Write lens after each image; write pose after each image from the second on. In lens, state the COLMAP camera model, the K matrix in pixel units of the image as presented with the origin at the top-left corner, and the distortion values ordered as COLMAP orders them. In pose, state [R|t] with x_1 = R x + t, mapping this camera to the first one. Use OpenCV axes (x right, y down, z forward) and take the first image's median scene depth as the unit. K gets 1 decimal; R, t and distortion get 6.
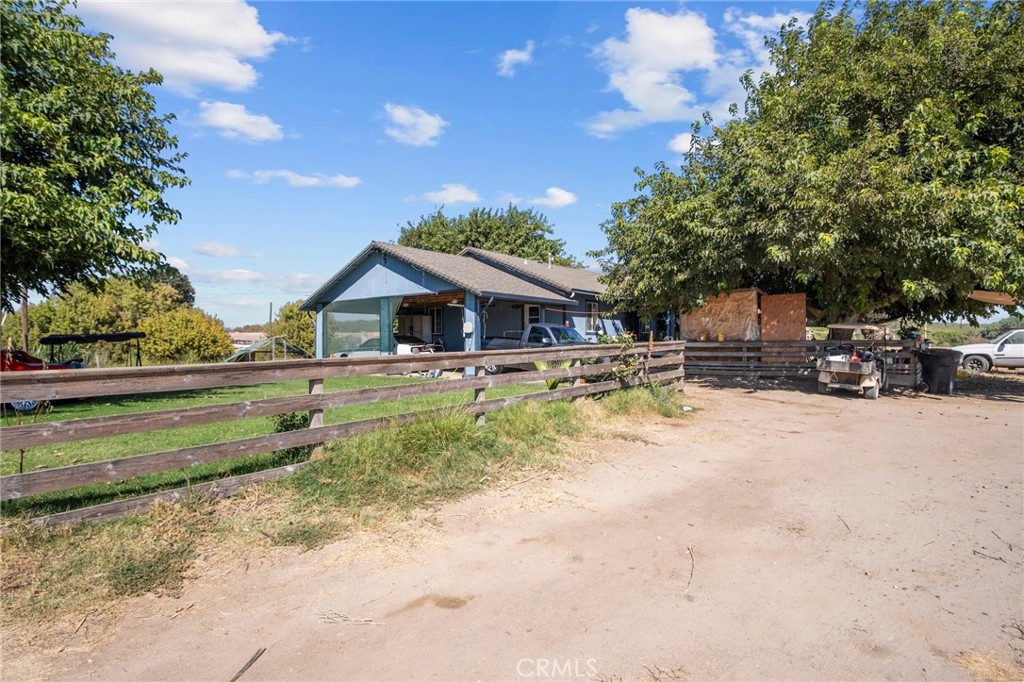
lens RADIAL K [[558.2, 0, 512.0], [0, 558.2, 341.0], [0, 0, 1]] dist [-0.001291, -0.000011]
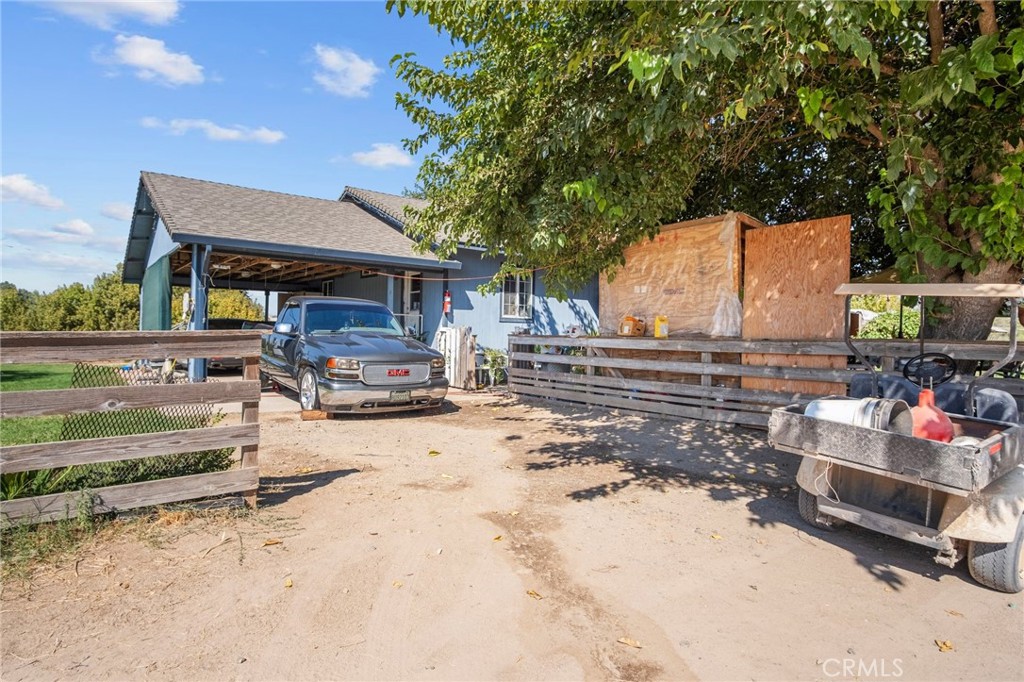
lens RADIAL K [[578.7, 0, 491.5], [0, 578.7, 331.8], [0, 0, 1]] dist [-0.026214, -0.000125]
pose [[0.966605, 0.017977, -0.255641, 0.361632], [-0.018704, 0.999825, -0.000414, -0.001226], [0.255589, 0.005182, 0.966772, 0.519305]]
